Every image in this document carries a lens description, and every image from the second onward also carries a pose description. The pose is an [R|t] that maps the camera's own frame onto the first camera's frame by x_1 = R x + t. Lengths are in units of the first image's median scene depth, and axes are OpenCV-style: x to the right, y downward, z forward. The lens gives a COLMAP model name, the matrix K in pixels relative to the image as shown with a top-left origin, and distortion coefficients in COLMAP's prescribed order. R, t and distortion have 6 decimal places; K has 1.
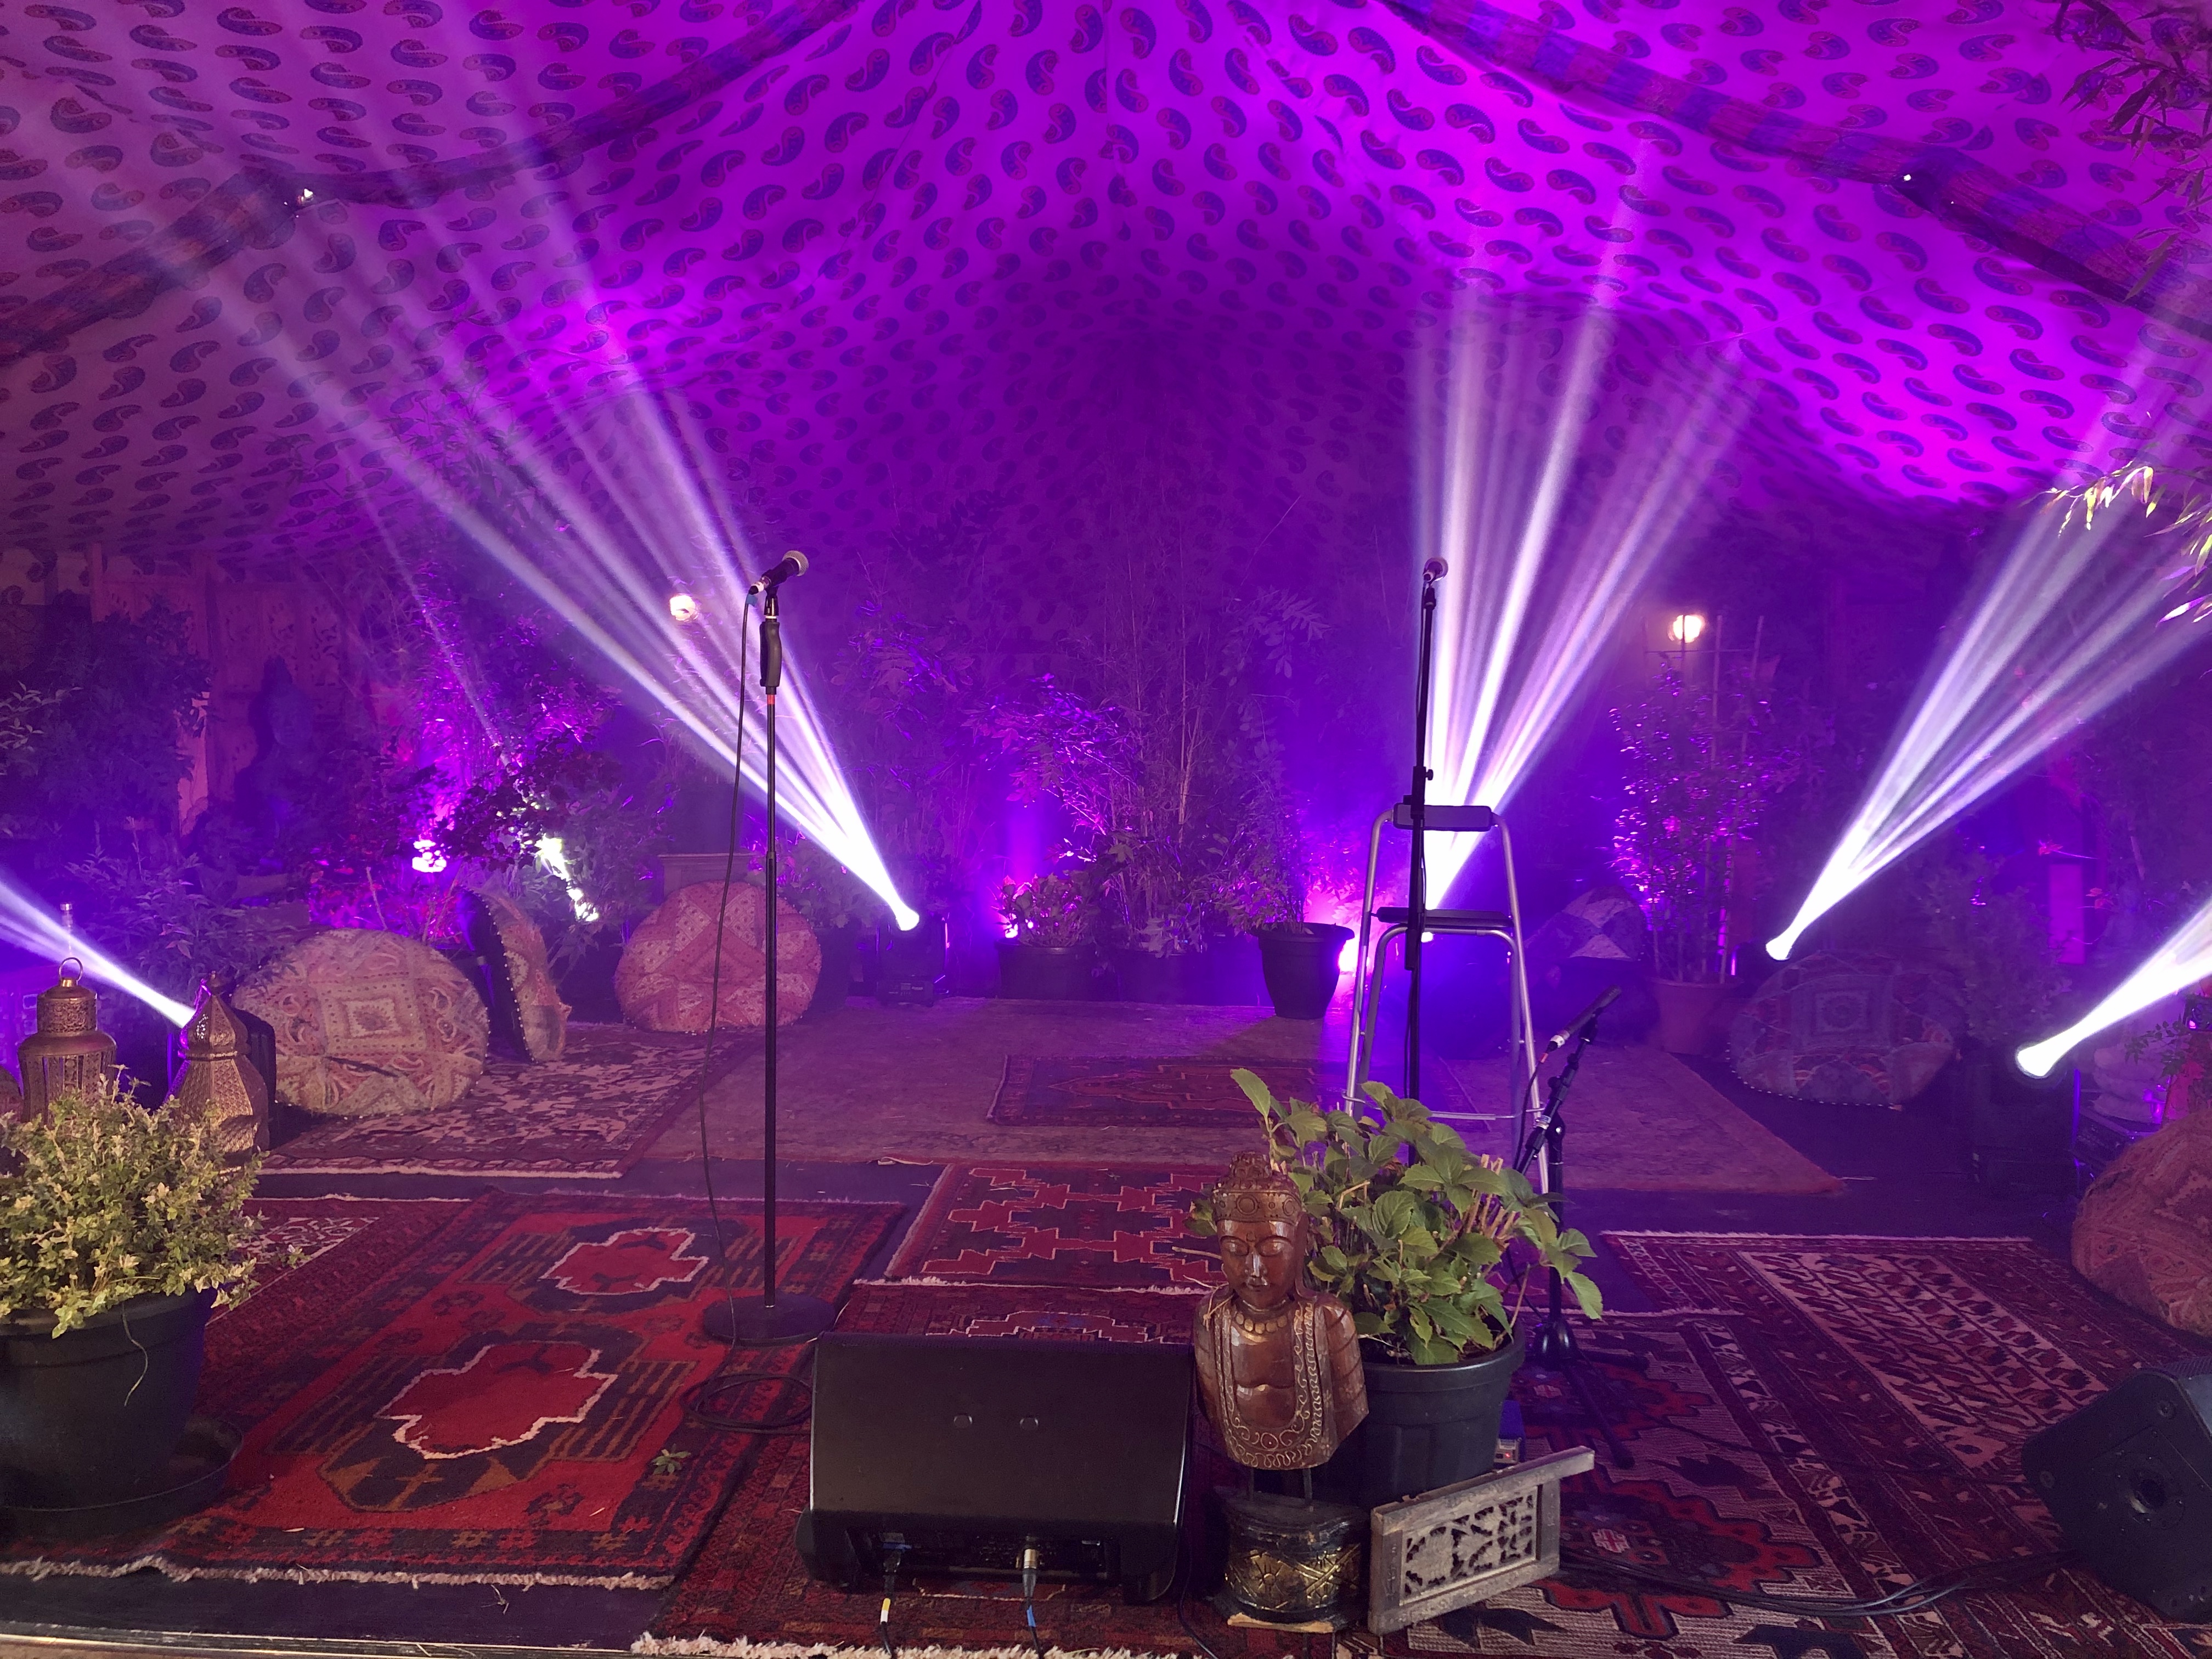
lens RADIAL K [[1798.7, 0, 1108.0], [0, 1798.7, 866.1], [0, 0, 1]] dist [0.005321, -0.008338]
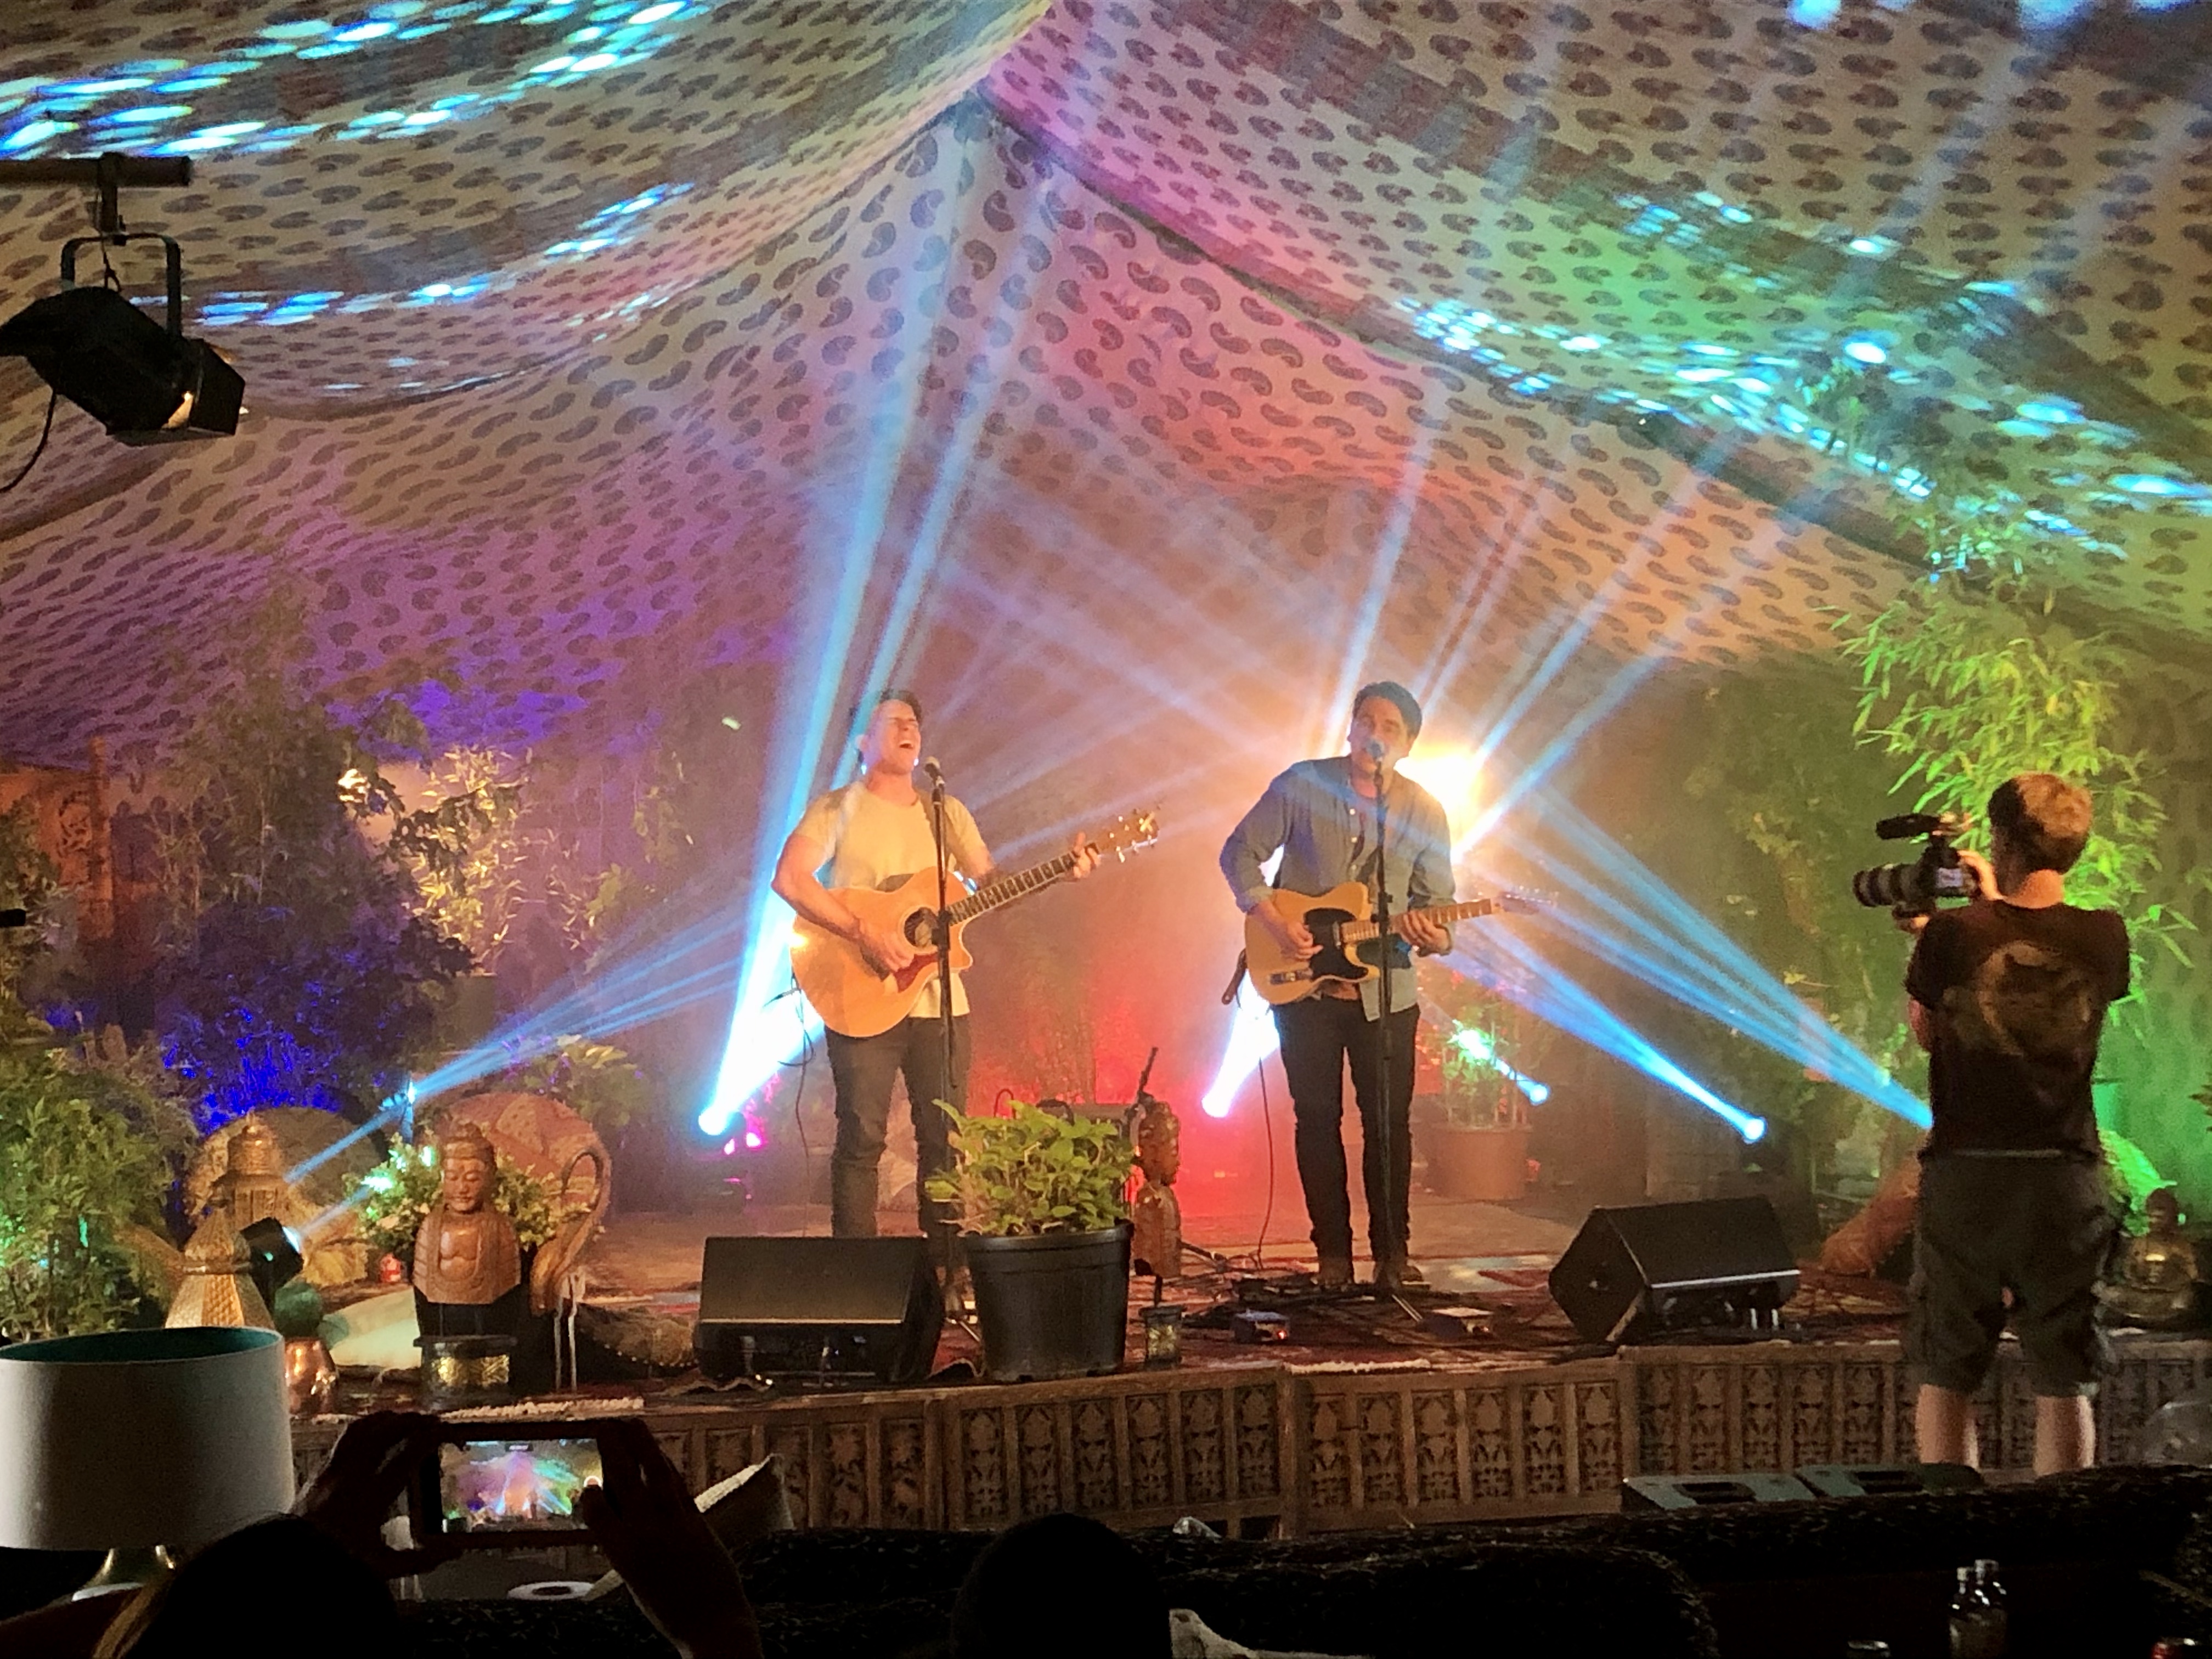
lens RADIAL K [[3658.4, 0, 1104.7], [0, 3658.4, 803.1], [0, 0, 1]] dist [0.003346, -0.020282]
pose [[0.962688, -0.024457, 0.269507, -0.521316], [0.056036, 0.992339, -0.110110, 0.115559], [-0.264749, 0.121103, 0.956683, -1.115863]]
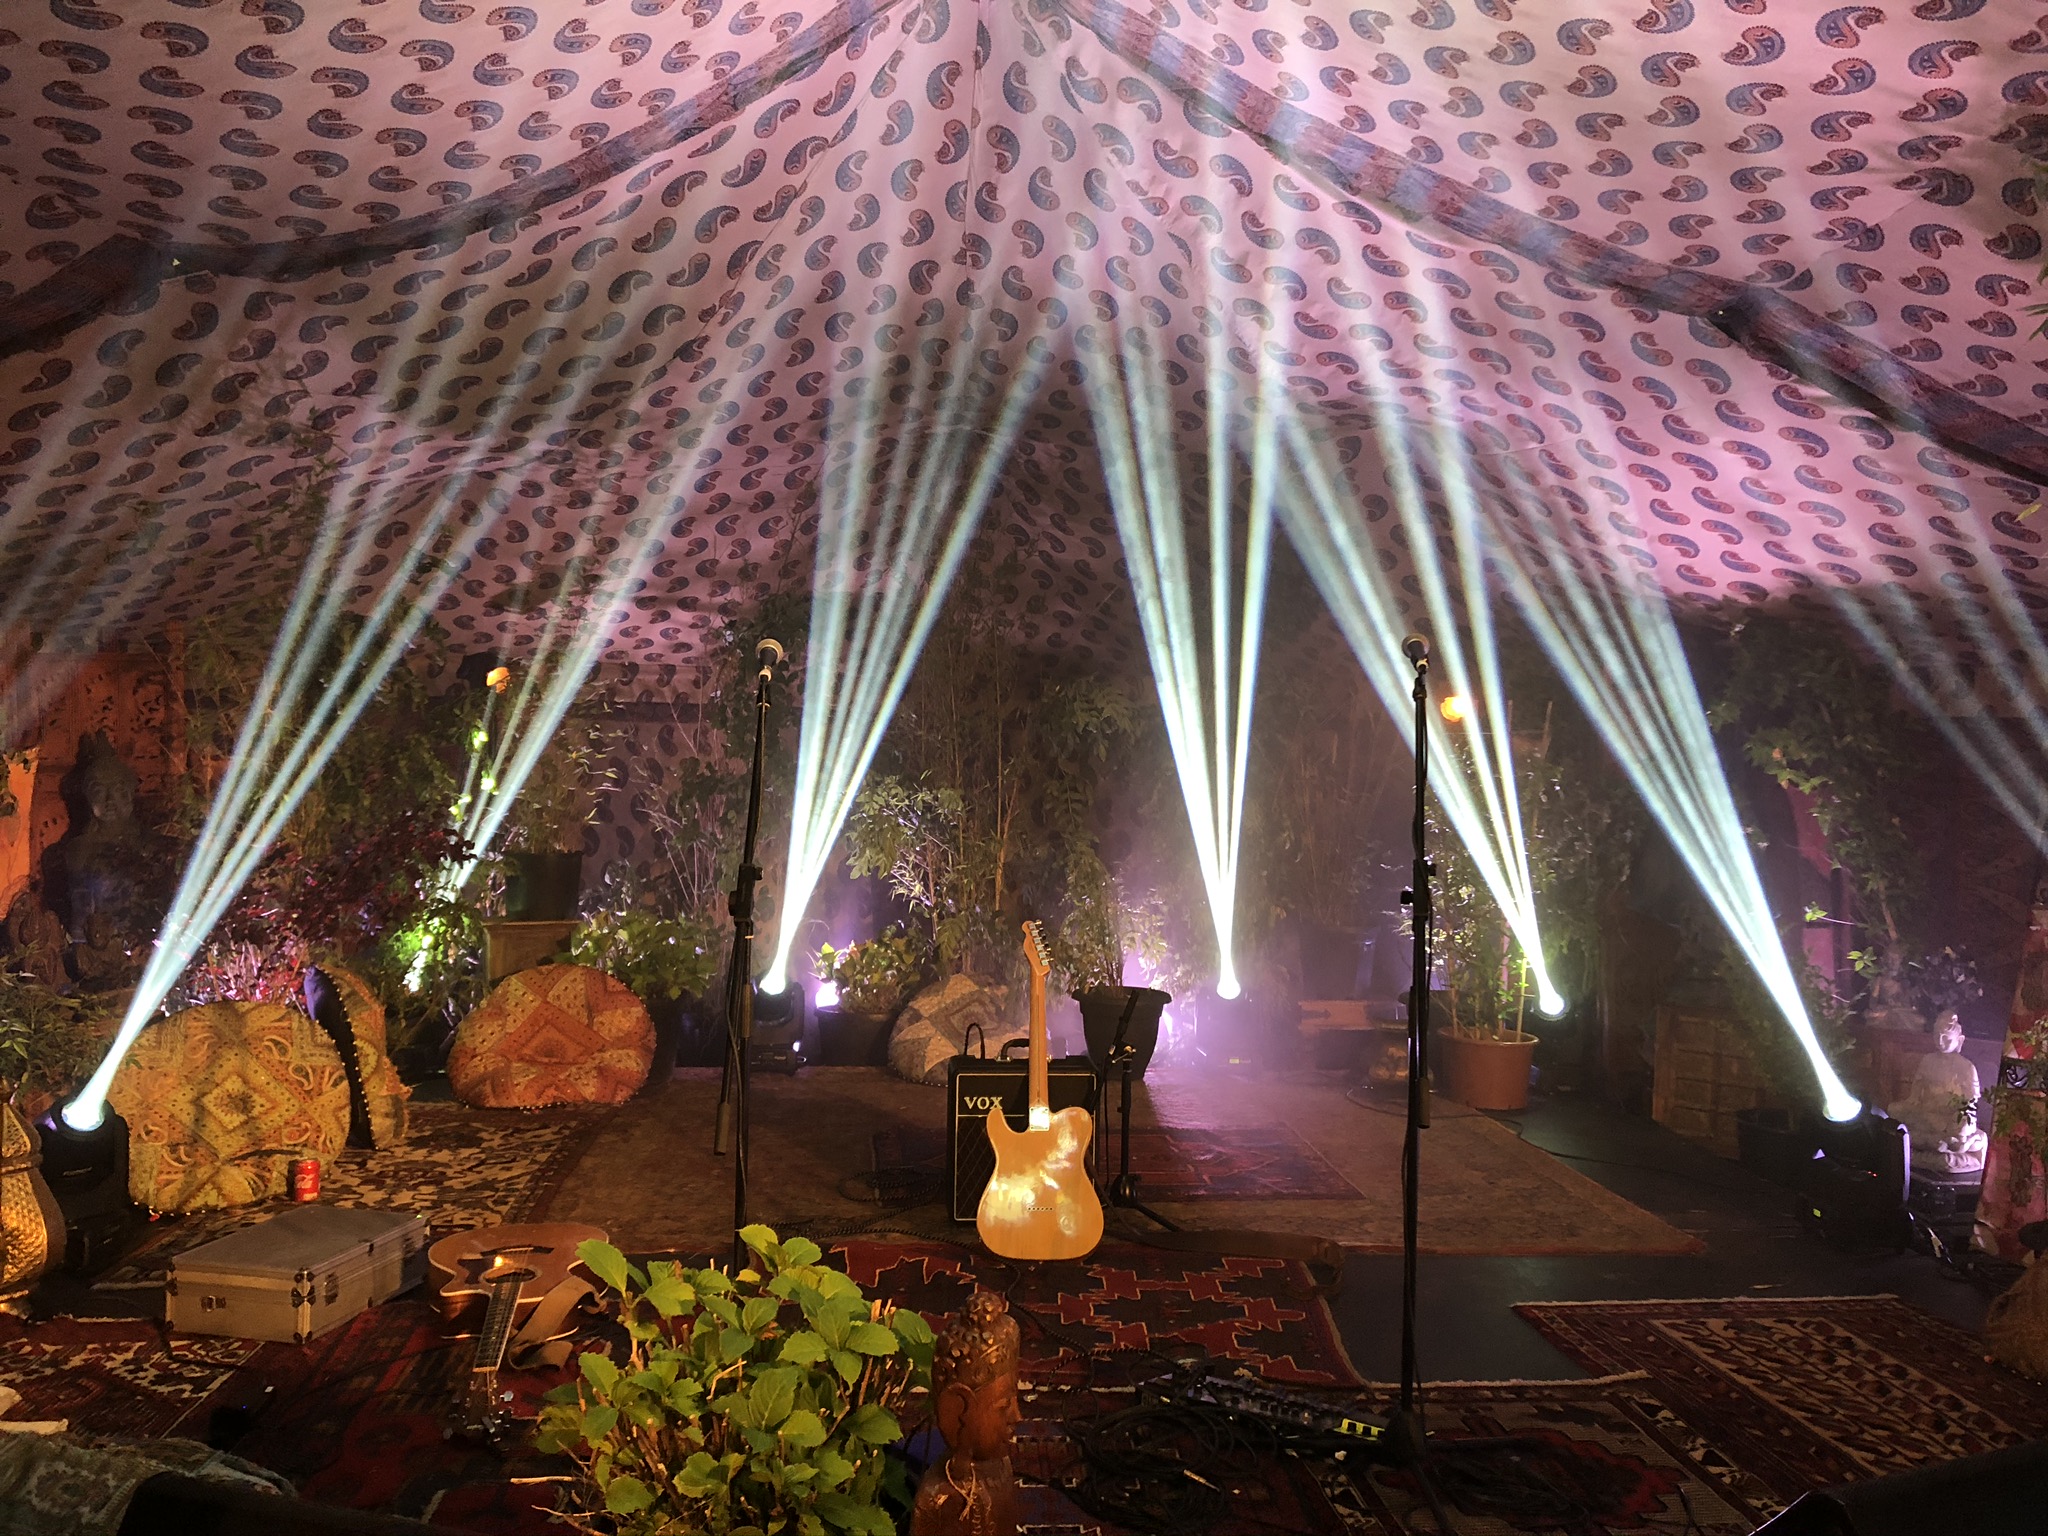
lens RADIAL K [[1695.2, 0, 995.9], [0, 1695.2, 763.2], [0, 0, 1]] dist [0.000521, 0.003890]
pose [[0.992048, 0.005887, 0.125723, -0.111816], [0.005252, 0.996099, -0.088089, -0.015120], [-0.125751, 0.088049, 0.988147, 0.046798]]
